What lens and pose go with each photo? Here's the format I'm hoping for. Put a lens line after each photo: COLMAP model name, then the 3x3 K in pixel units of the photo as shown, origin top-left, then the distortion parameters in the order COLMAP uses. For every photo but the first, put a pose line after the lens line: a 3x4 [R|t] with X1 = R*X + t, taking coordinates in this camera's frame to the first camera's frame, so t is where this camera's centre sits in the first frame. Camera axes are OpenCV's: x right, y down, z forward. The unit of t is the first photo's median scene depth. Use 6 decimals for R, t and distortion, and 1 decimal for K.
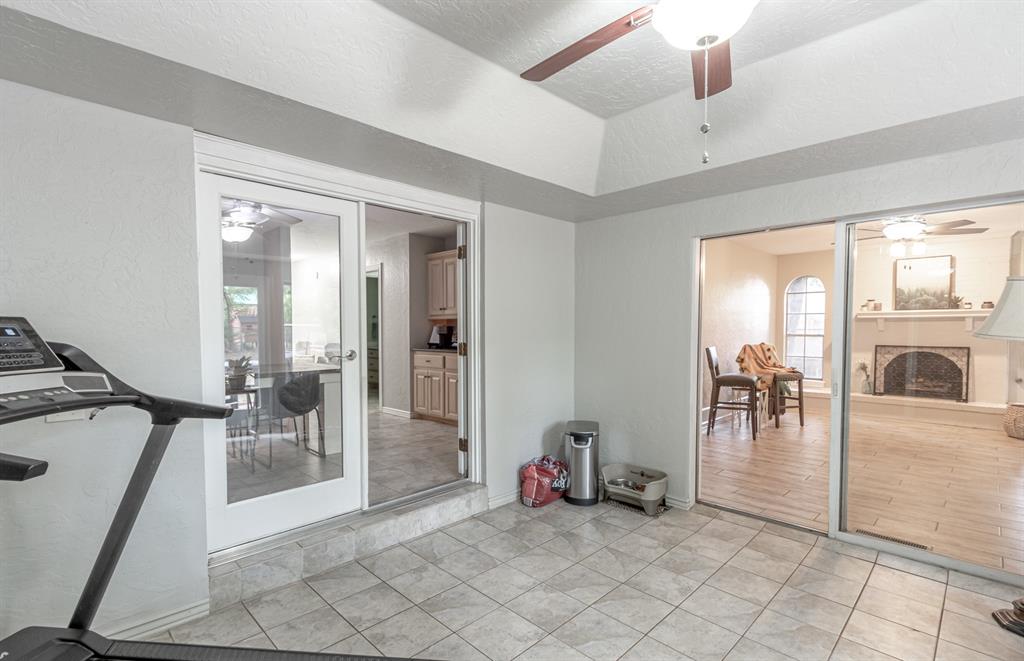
lens RADIAL K [[477.6, 0, 504.8], [0, 477.6, 340.2], [0, 0, 1]] dist [0.011396, -0.002304]
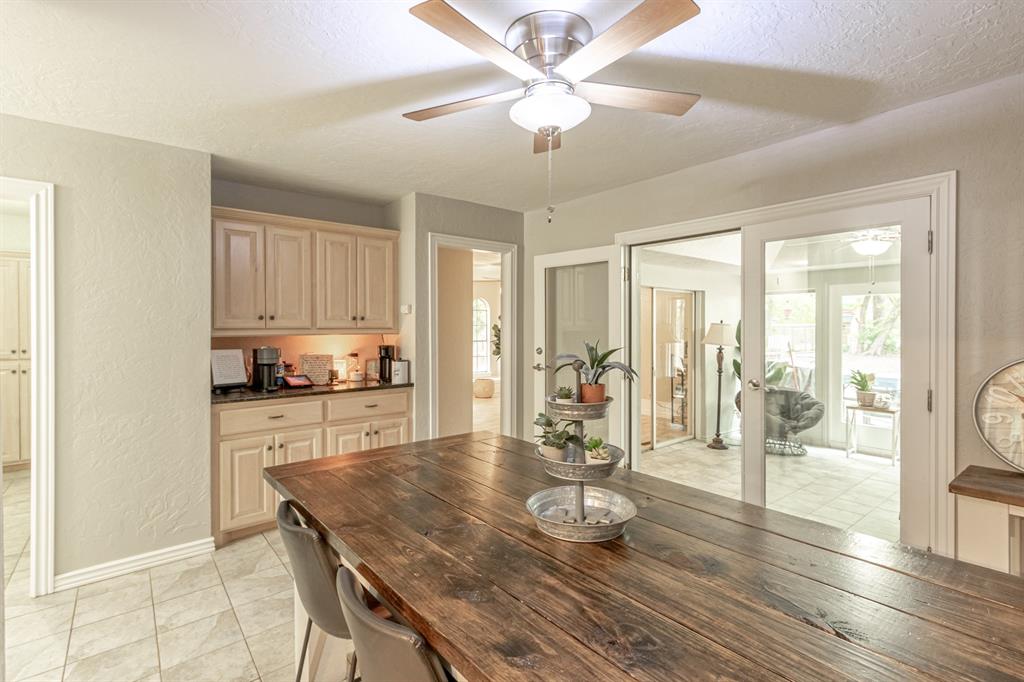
lens RADIAL K [[474.4, 0, 507.5], [0, 474.4, 329.1], [0, 0, 1]] dist [0.009779, -0.001376]
pose [[0.106300, -0.002163, 0.994332, -0.583844], [0.029182, 0.999574, -0.000945, -0.039083], [-0.993906, 0.029117, 0.106318, 0.620403]]
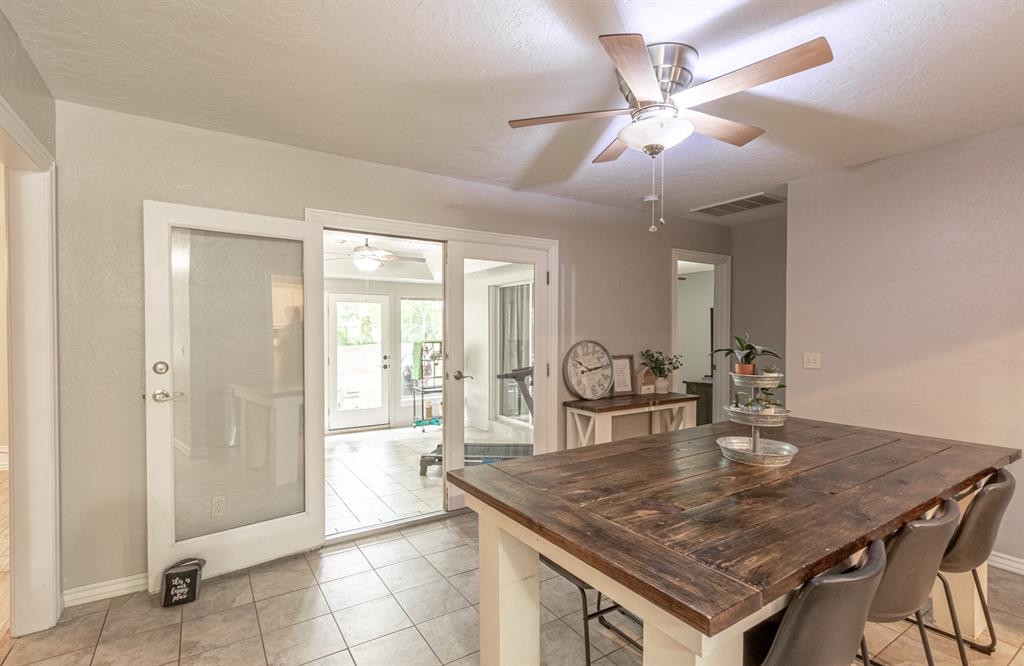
lens RADIAL K [[477.6, 0, 493.2], [0, 477.6, 337.8], [0, 0, 1]] dist [0.011396, -0.002304]
pose [[-0.973146, 0.001063, 0.230186, -0.297980], [0.011376, 0.998990, 0.043479, -0.045224], [-0.229908, 0.044930, -0.972175, 0.929275]]
